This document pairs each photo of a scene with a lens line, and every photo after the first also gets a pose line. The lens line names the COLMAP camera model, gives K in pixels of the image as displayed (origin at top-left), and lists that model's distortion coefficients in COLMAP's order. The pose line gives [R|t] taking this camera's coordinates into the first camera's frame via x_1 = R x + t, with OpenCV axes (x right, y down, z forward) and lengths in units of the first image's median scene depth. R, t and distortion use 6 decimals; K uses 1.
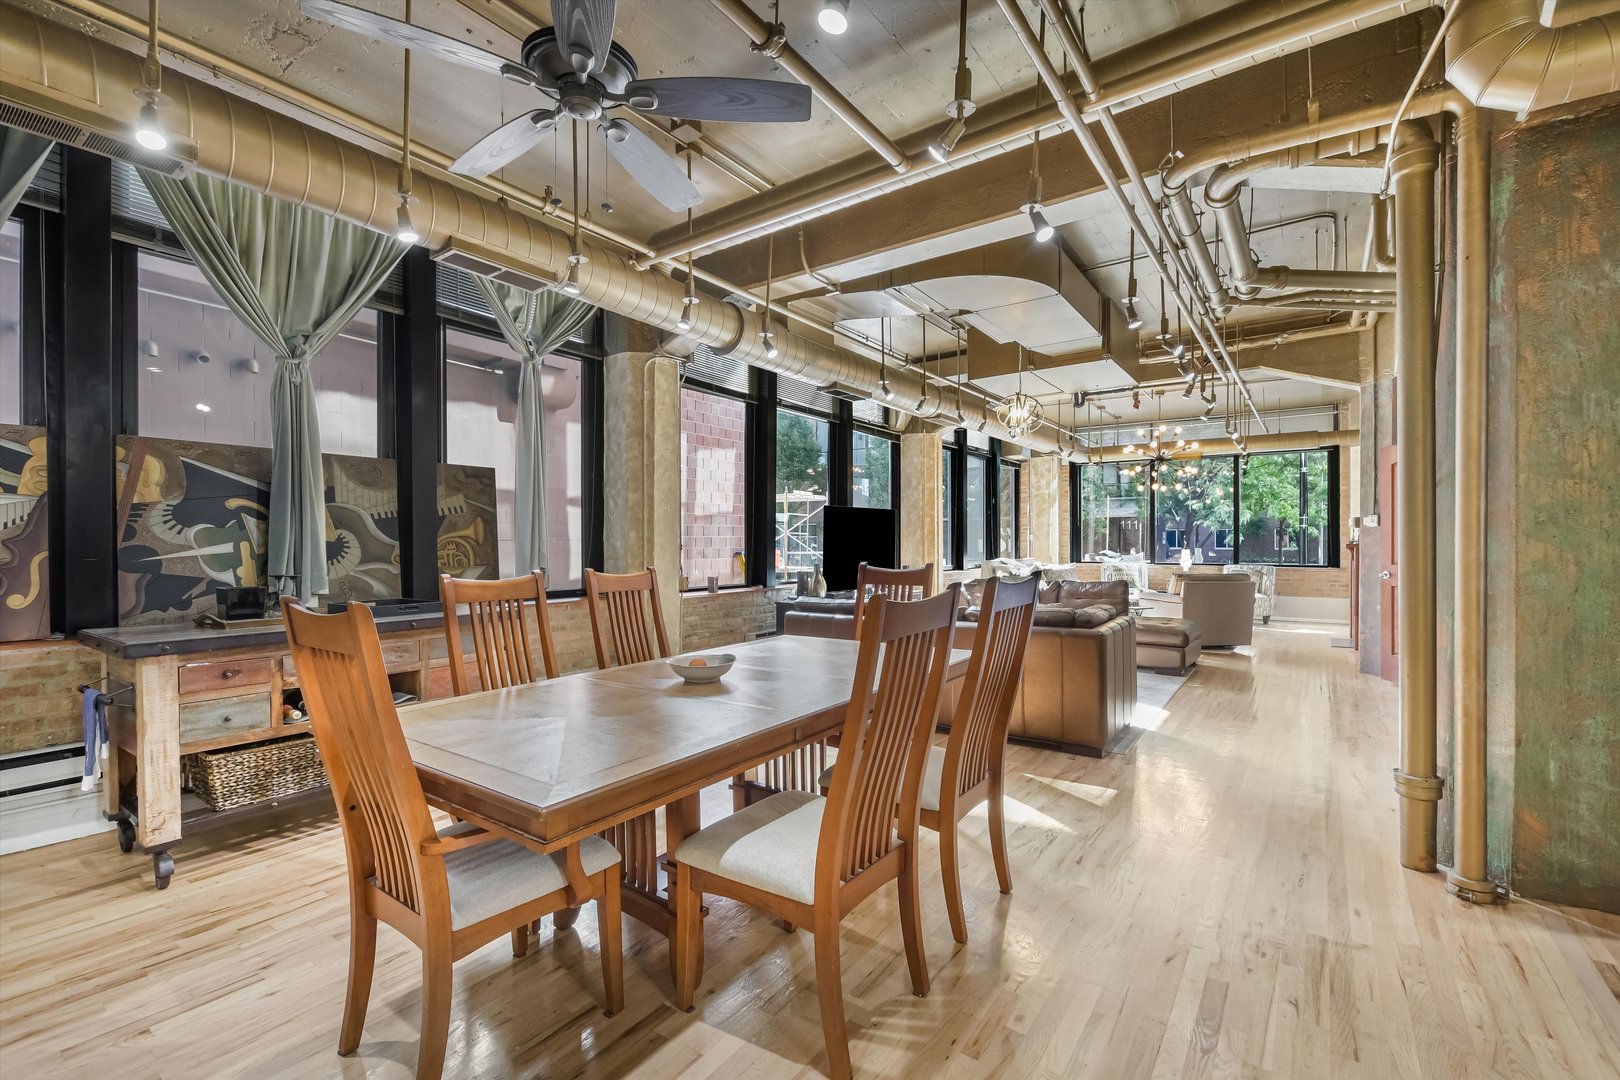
lens RADIAL K [[711.2, 0, 794.1], [0, 711.2, 548.9], [0, 0, 1]] dist [-0.006577, -0.000628]
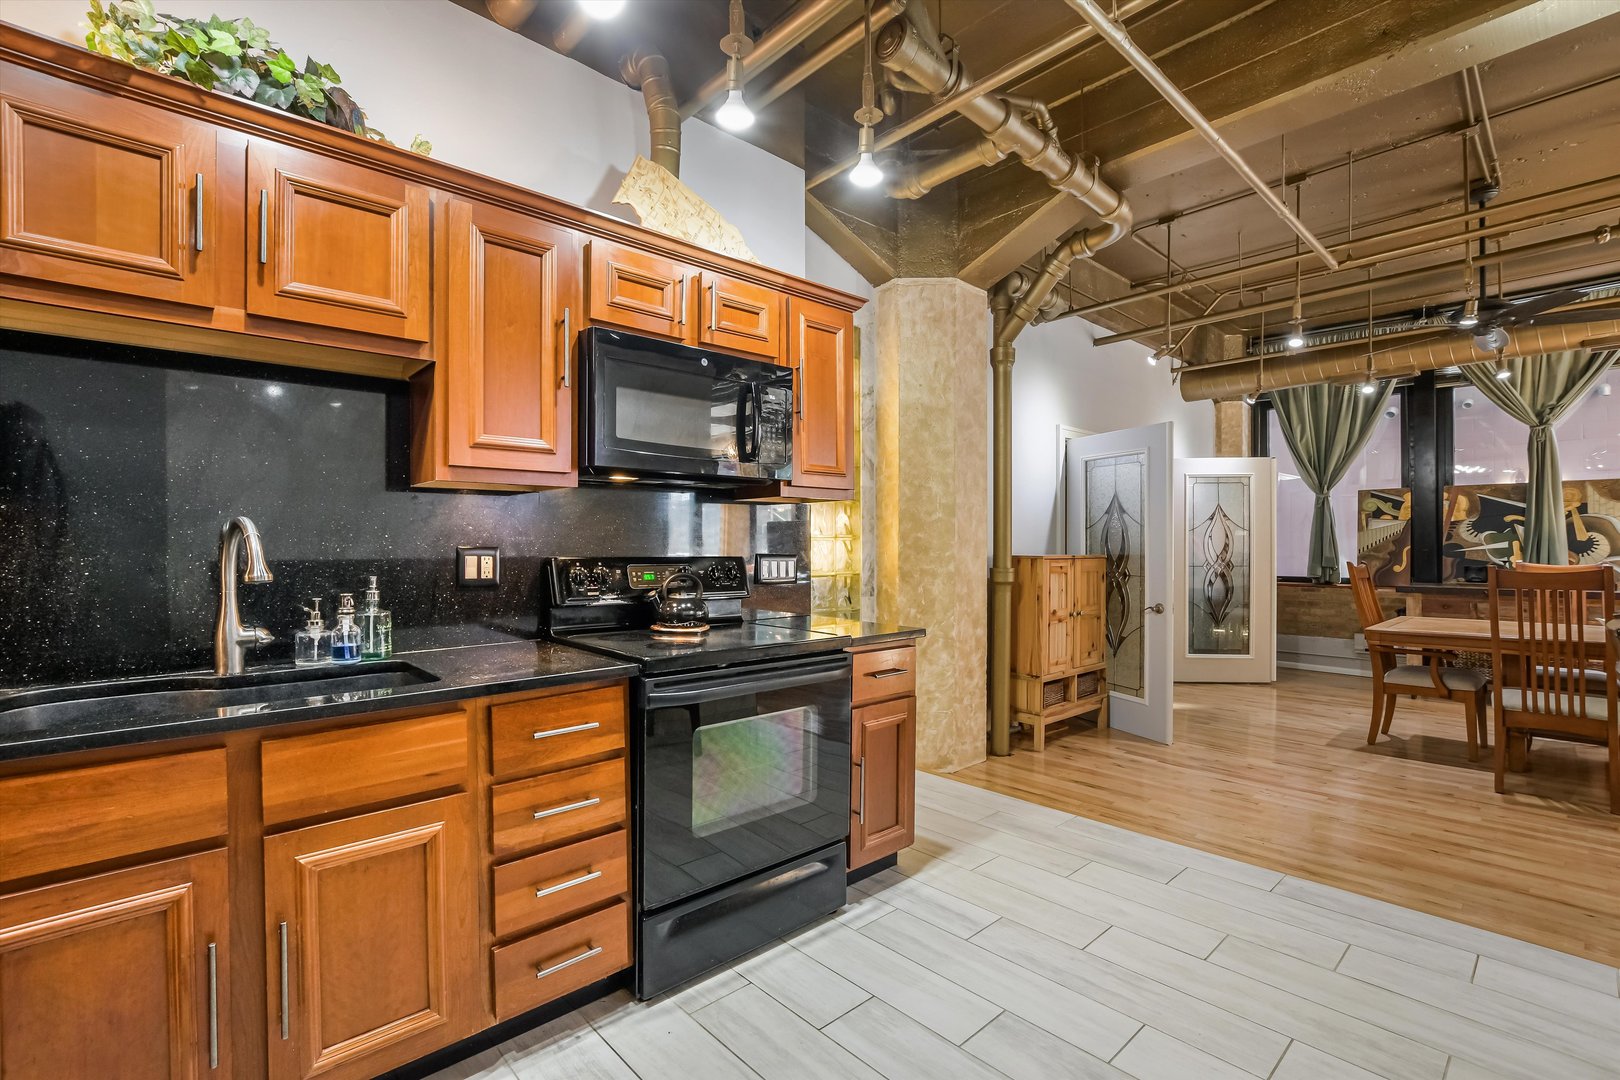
lens RADIAL K [[736.6, 0, 809.9], [0, 736.6, 543.9], [0, 0, 1]] dist [-0.003030, -0.000872]
pose [[-0.200231, 0.002412, -0.979746, 1.286226], [-0.004050, 0.999986, 0.003289, -0.002064], [0.979740, 0.004627, -0.200218, -0.289841]]
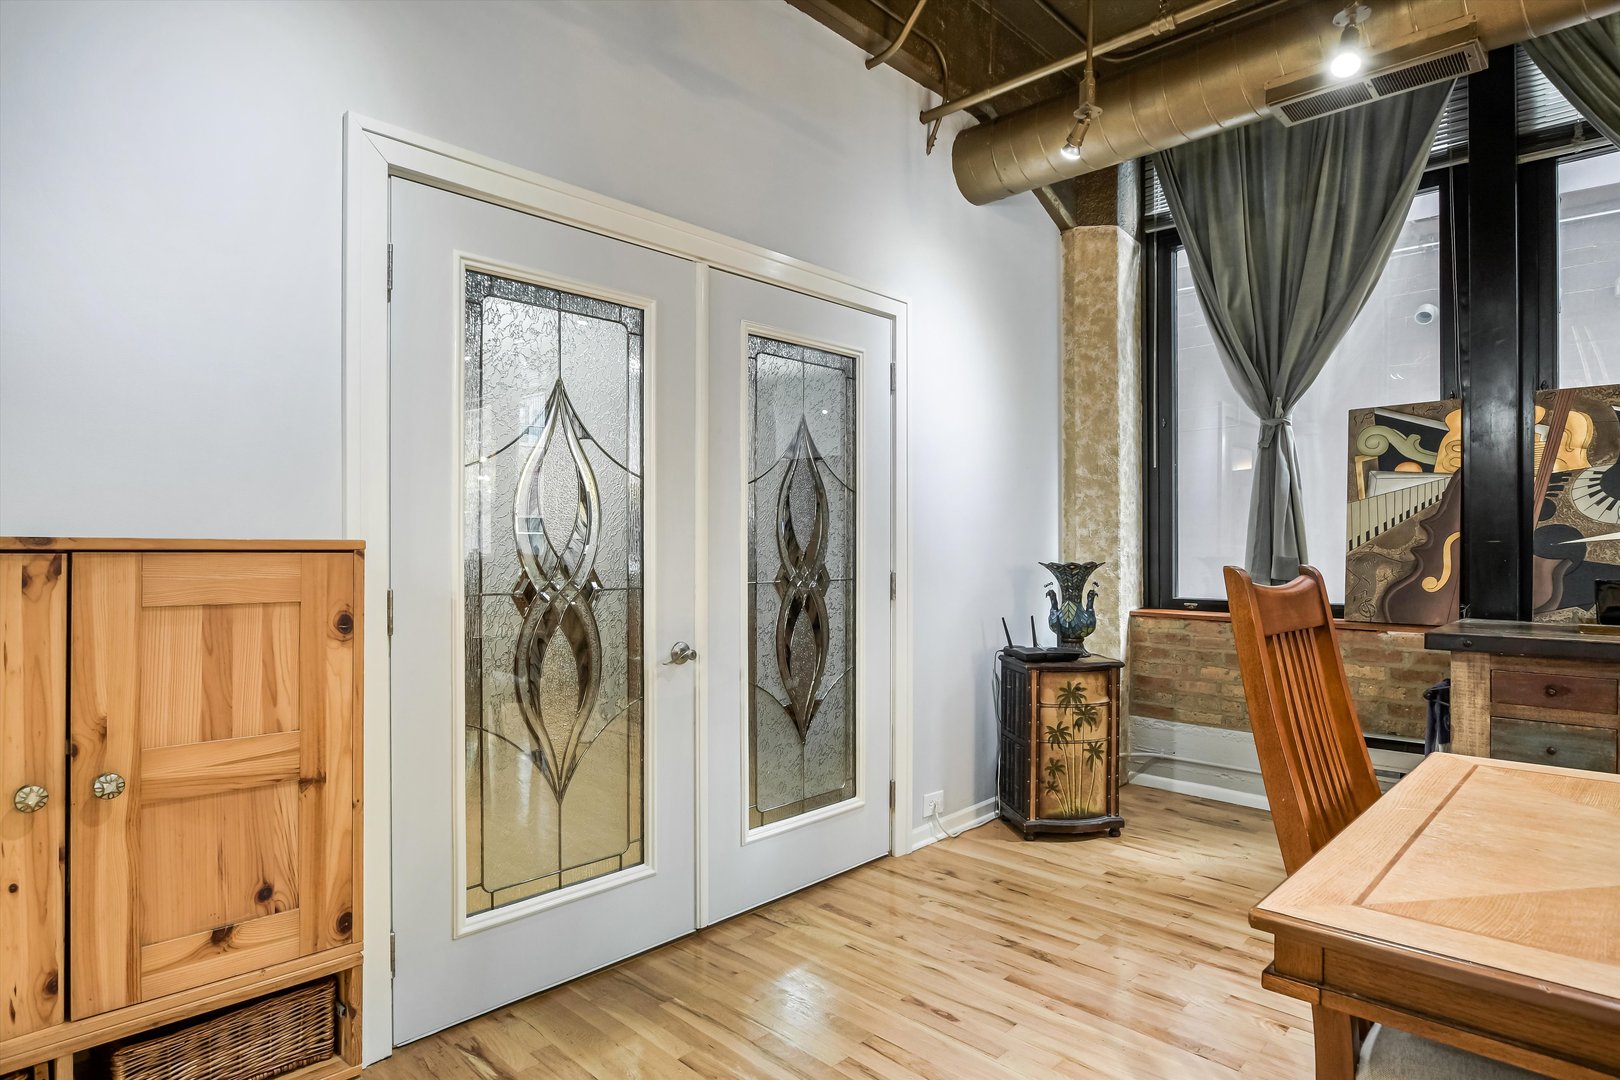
lens RADIAL K [[880.0, 0, 807.6], [0, 880.0, 540.6], [0, 0, 1]] dist [-0.008698, -0.001328]
pose [[-0.140417, -0.001173, -0.990092, 0.173126], [-0.008490, 0.999964, 0.000020, 0.019142], [0.990056, 0.008409, -0.140422, 0.272359]]
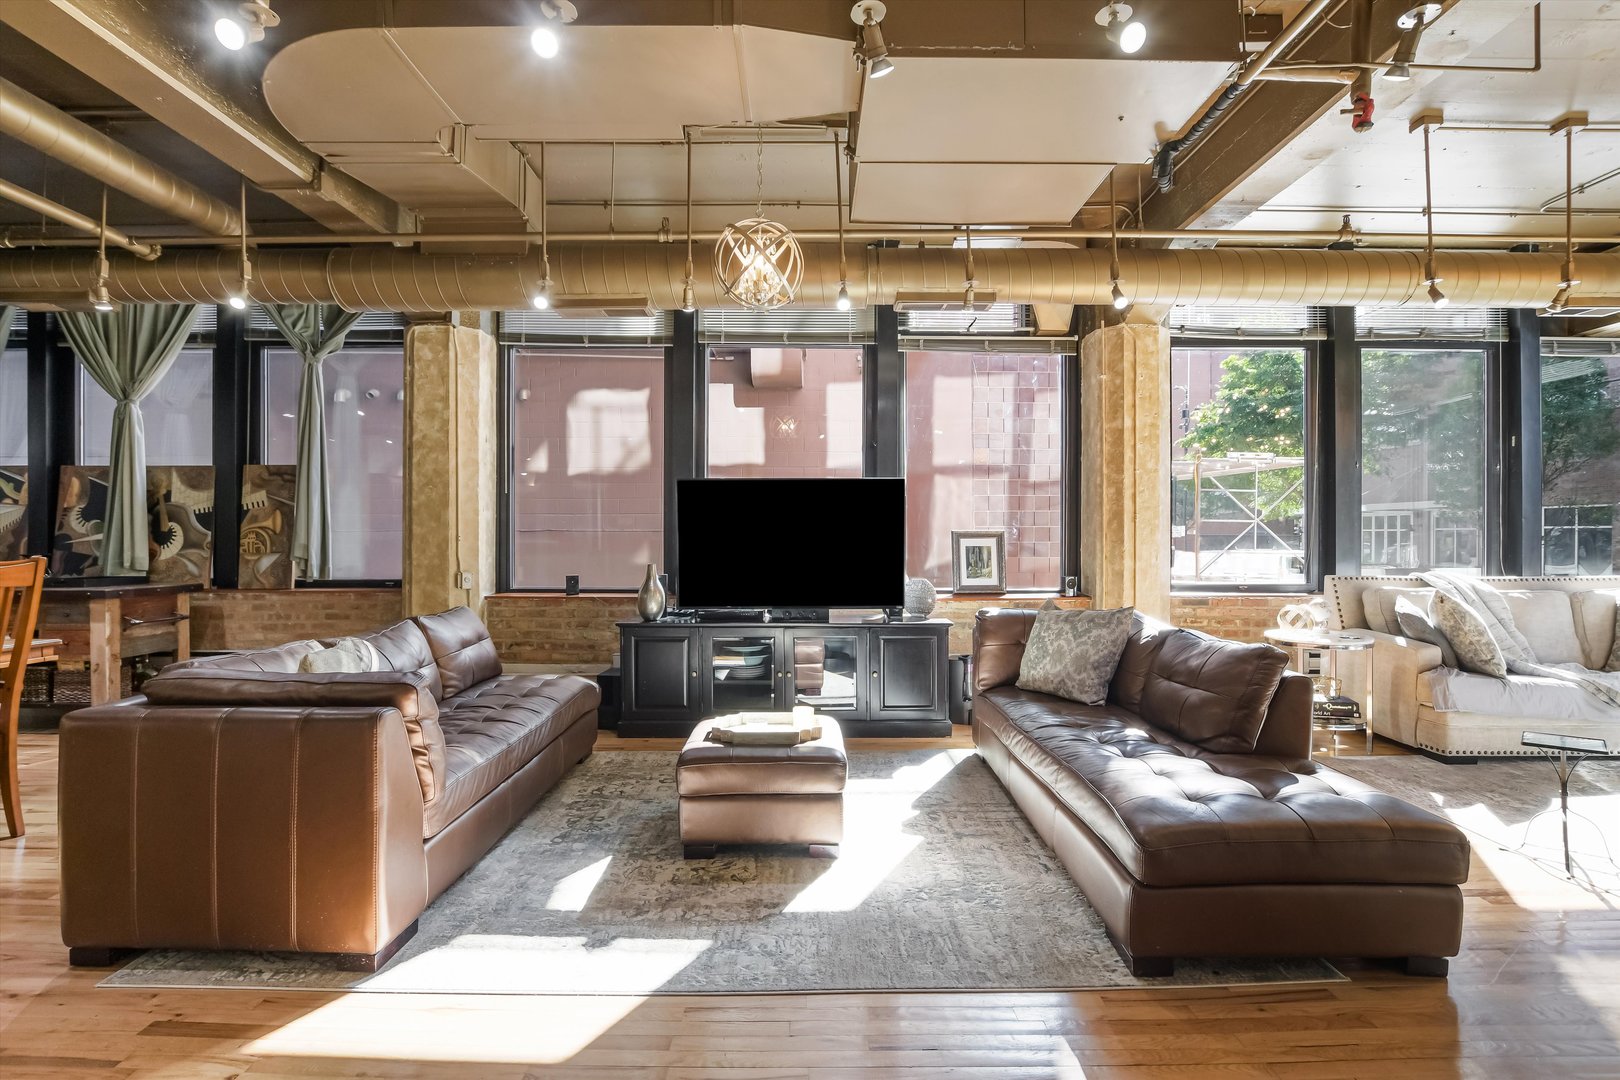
lens RADIAL K [[746.6, 0, 797.8], [0, 746.6, 543.4], [0, 0, 1]] dist [-0.020490, -0.000710]
pose [[0.578253, 0.013348, -0.815749, 1.308491], [-0.010834, 0.999904, 0.008681, -0.014123], [0.815786, 0.003818, 0.578342, 1.313589]]
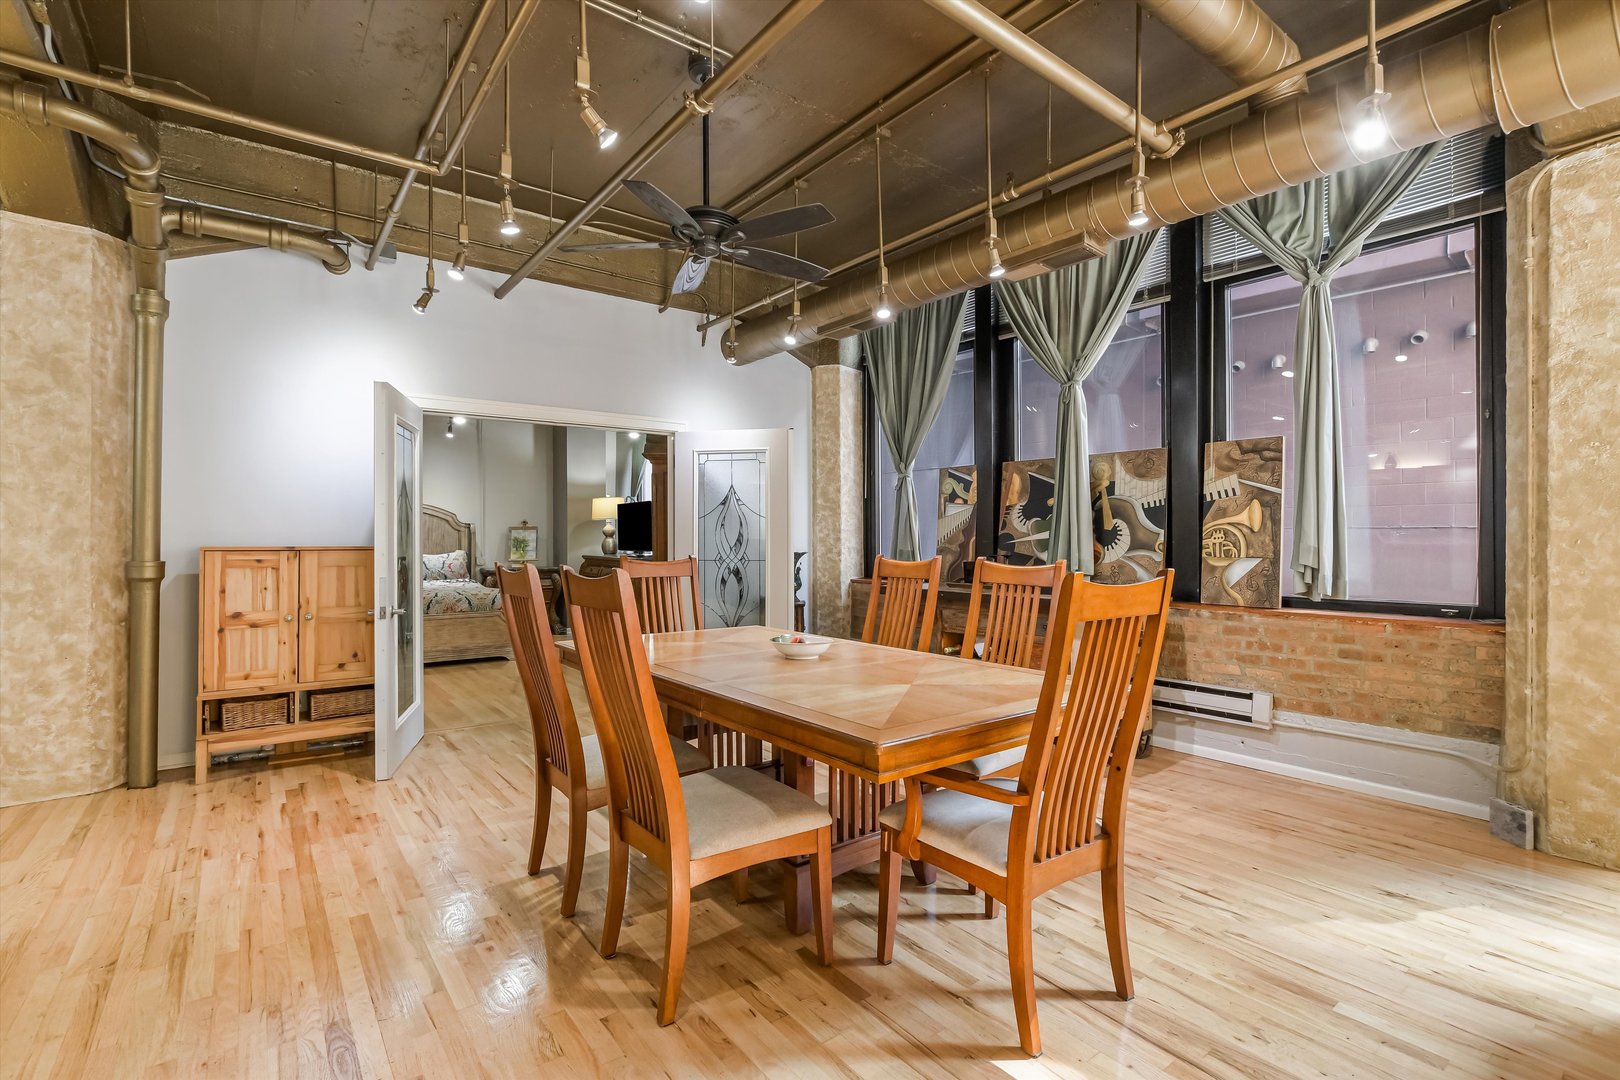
lens RADIAL K [[746.6, 0, 806.9], [0, 746.6, 525.3], [0, 0, 1]] dist [-0.020490, -0.000710]
pose [[-0.294638, -0.007067, -0.955583, 0.709059], [-0.005013, 0.999970, -0.005850, -0.009007], [0.955596, 0.003067, -0.294664, 0.995666]]
